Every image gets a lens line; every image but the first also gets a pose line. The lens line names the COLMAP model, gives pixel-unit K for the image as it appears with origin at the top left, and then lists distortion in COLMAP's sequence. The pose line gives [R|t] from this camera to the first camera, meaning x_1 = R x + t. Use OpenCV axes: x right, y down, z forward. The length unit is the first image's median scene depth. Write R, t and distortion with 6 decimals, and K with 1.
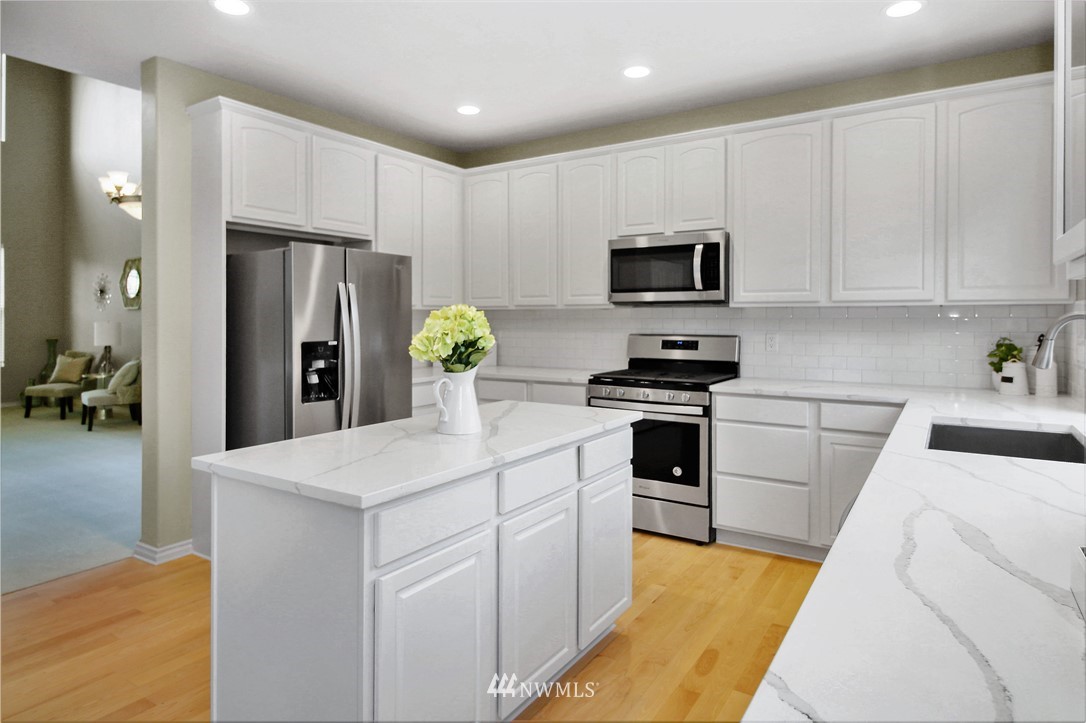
lens RADIAL K [[625.2, 0, 545.9], [0, 625.2, 318.3], [0, 0, 1]] dist [0.000041, 0.000635]
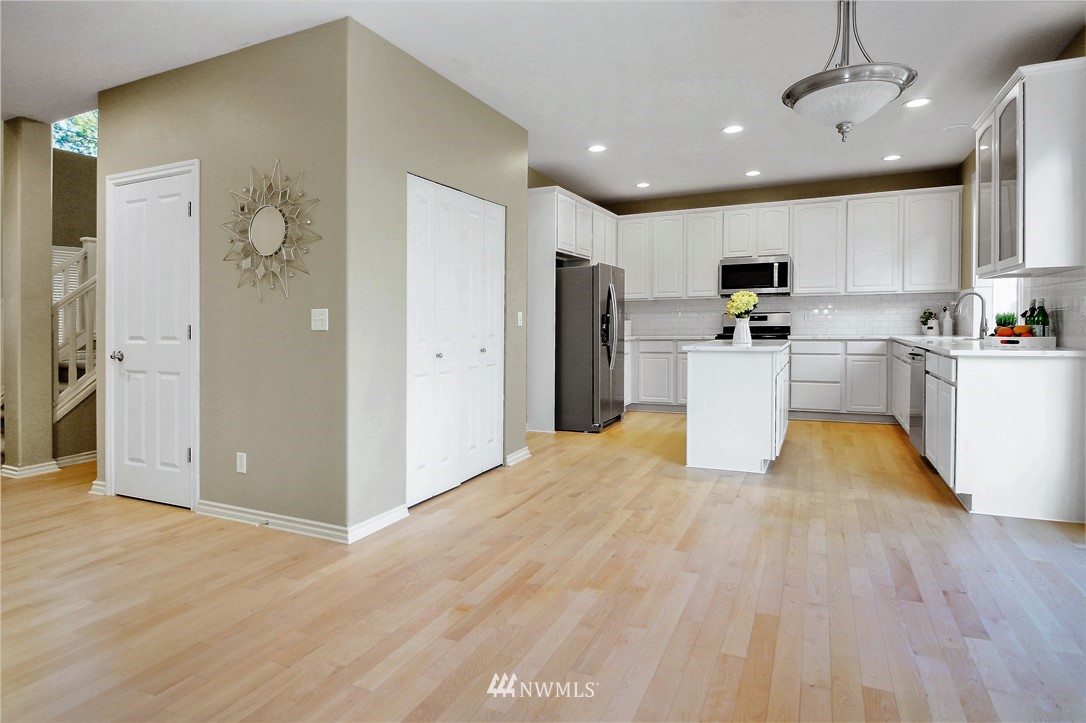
lens RADIAL K [[594.3, 0, 543.1], [0, 594.3, 330.1], [0, 0, 1]] dist [-0.013467, 0.000579]
pose [[0.991398, -0.014339, 0.130092, -0.792092], [0.012121, 0.999768, 0.017830, 0.050367], [-0.130317, -0.016100, 0.991342, -0.785962]]
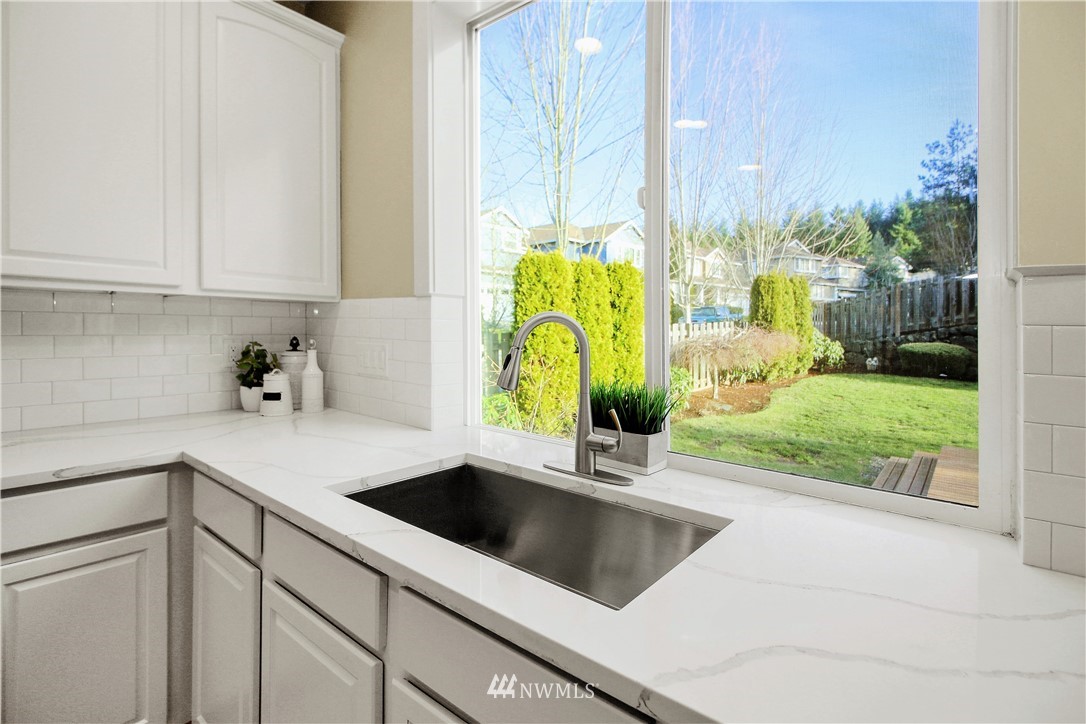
lens RADIAL K [[518.9, 0, 544.3], [0, 518.9, 343.8], [0, 0, 1]] dist [-0.017088, -0.000442]
pose [[0.117675, -0.031962, 0.992538, 0.138086], [-0.021113, 0.999175, 0.034679, 0.003314], [-0.992828, -0.025036, 0.116903, 0.559632]]
